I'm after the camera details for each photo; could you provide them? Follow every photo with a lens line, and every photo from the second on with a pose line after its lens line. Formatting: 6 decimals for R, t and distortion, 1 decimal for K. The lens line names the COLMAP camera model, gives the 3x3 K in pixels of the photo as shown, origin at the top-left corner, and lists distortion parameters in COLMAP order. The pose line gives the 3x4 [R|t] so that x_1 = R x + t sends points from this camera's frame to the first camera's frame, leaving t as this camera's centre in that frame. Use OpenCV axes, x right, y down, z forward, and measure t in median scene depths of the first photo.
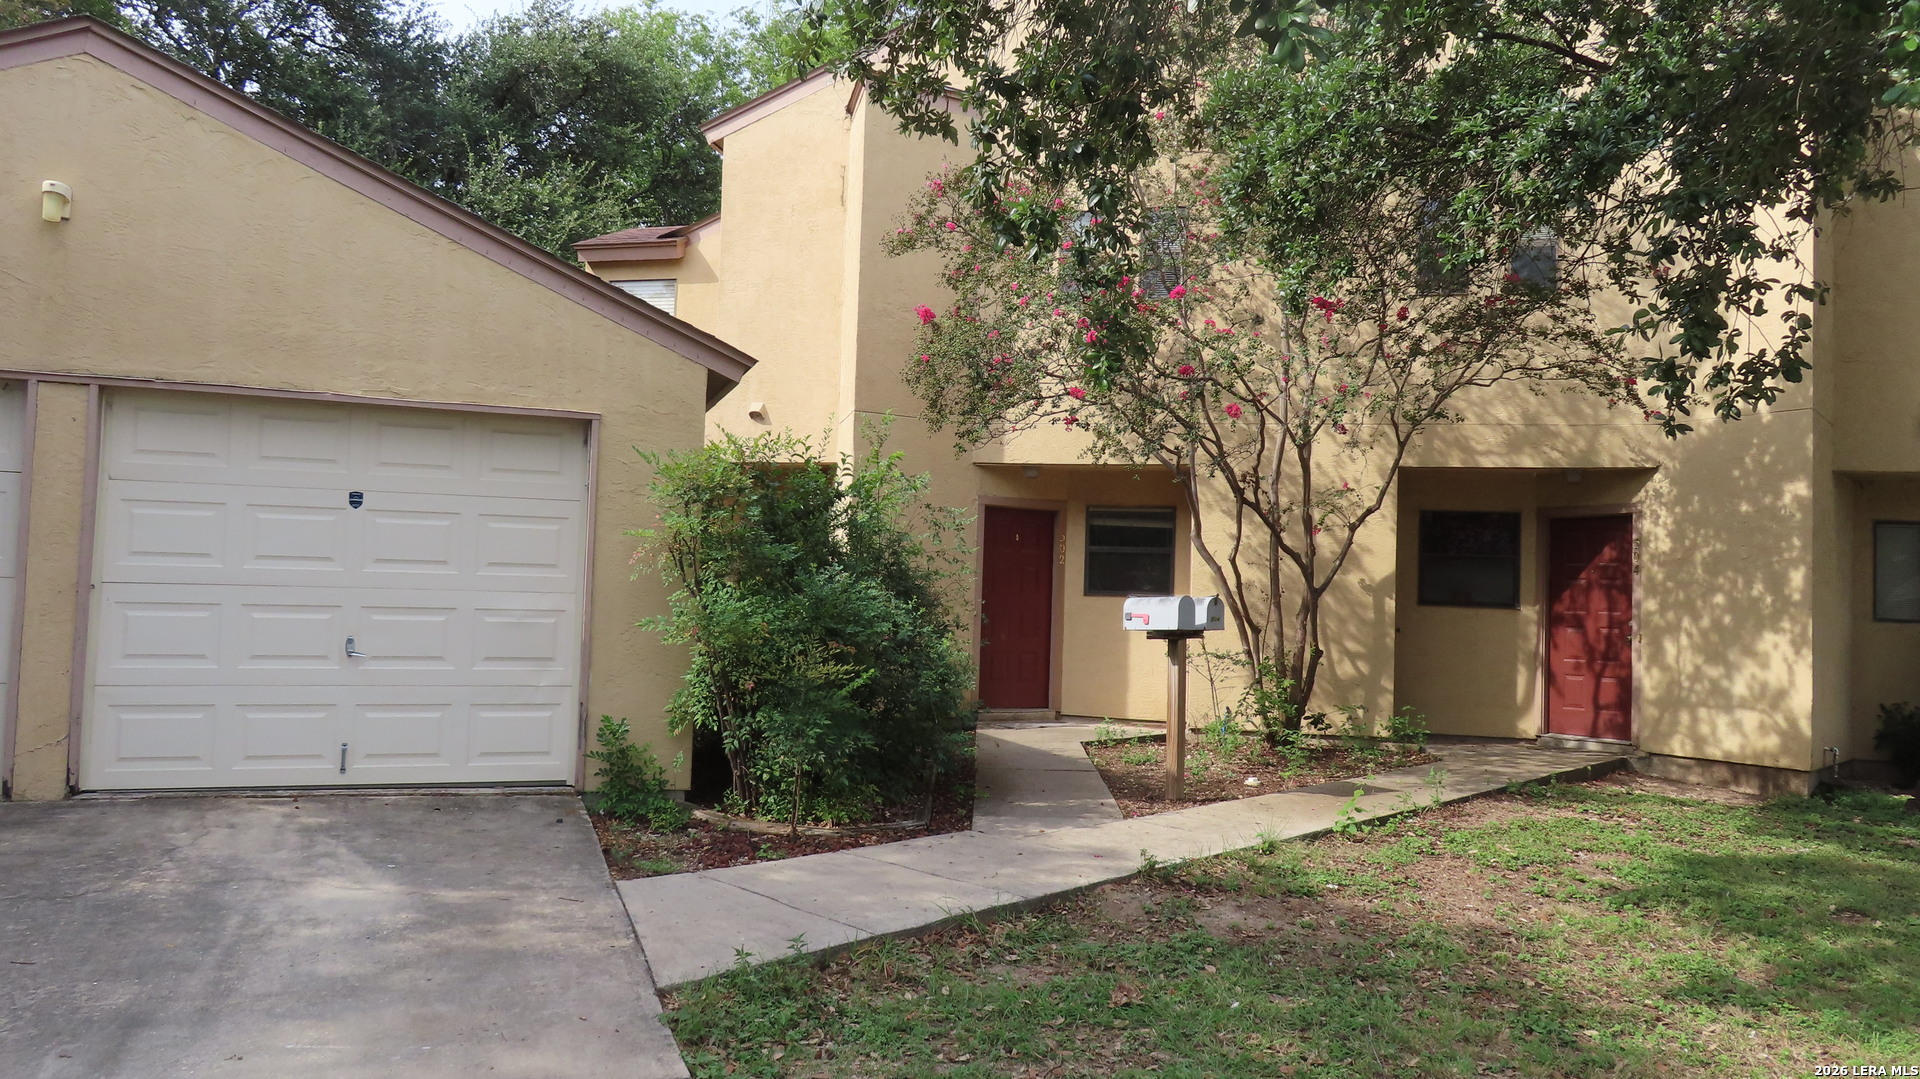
lens RADIAL K [[1374.3, 0, 975.5], [0, 1374.3, 531.6], [0, 0, 1]] dist [-0.022303, 0.002053]
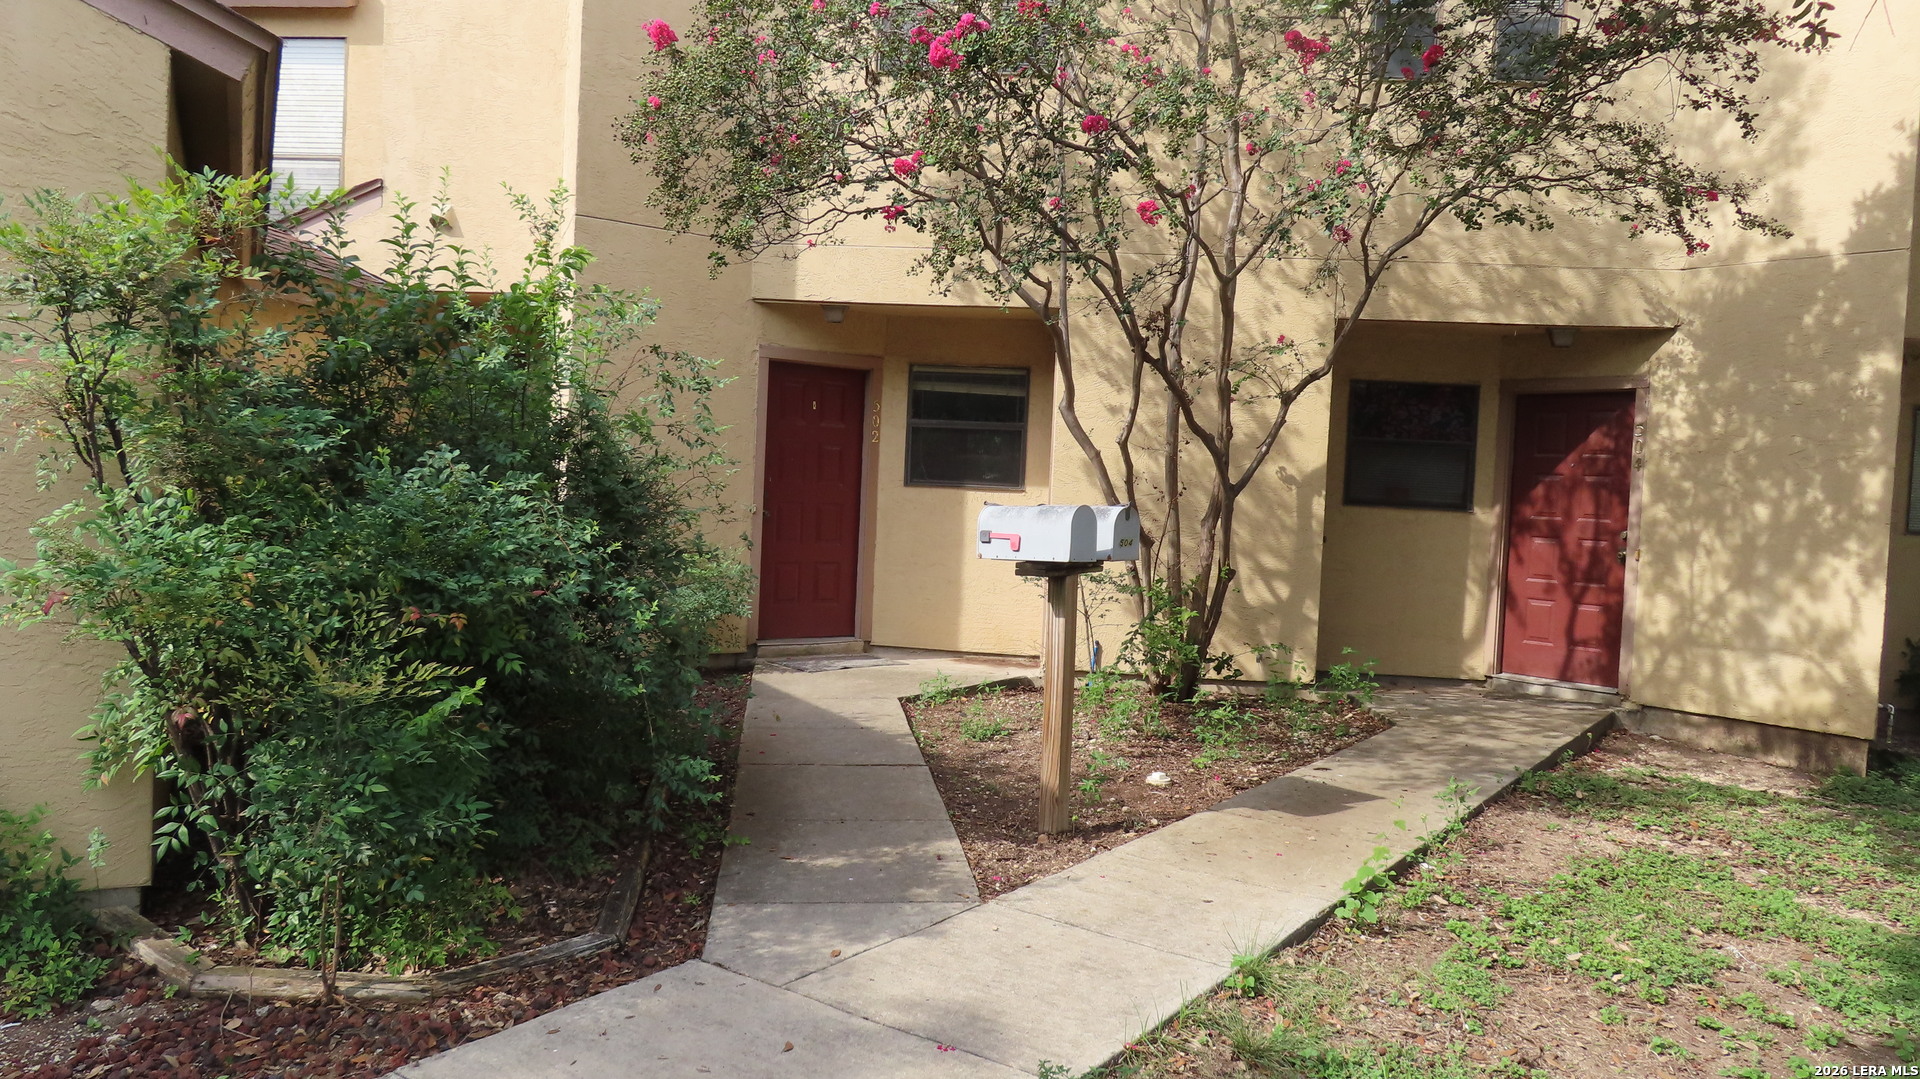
lens RADIAL K [[1374.3, 0, 979.0], [0, 1374.3, 523.0], [0, 0, 1]] dist [-0.022303, 0.002053]
pose [[0.990056, 0.008400, 0.140426, 0.018002], [-0.020787, 0.995994, 0.086976, 0.001918], [-0.139133, -0.089030, 0.986263, 0.315295]]
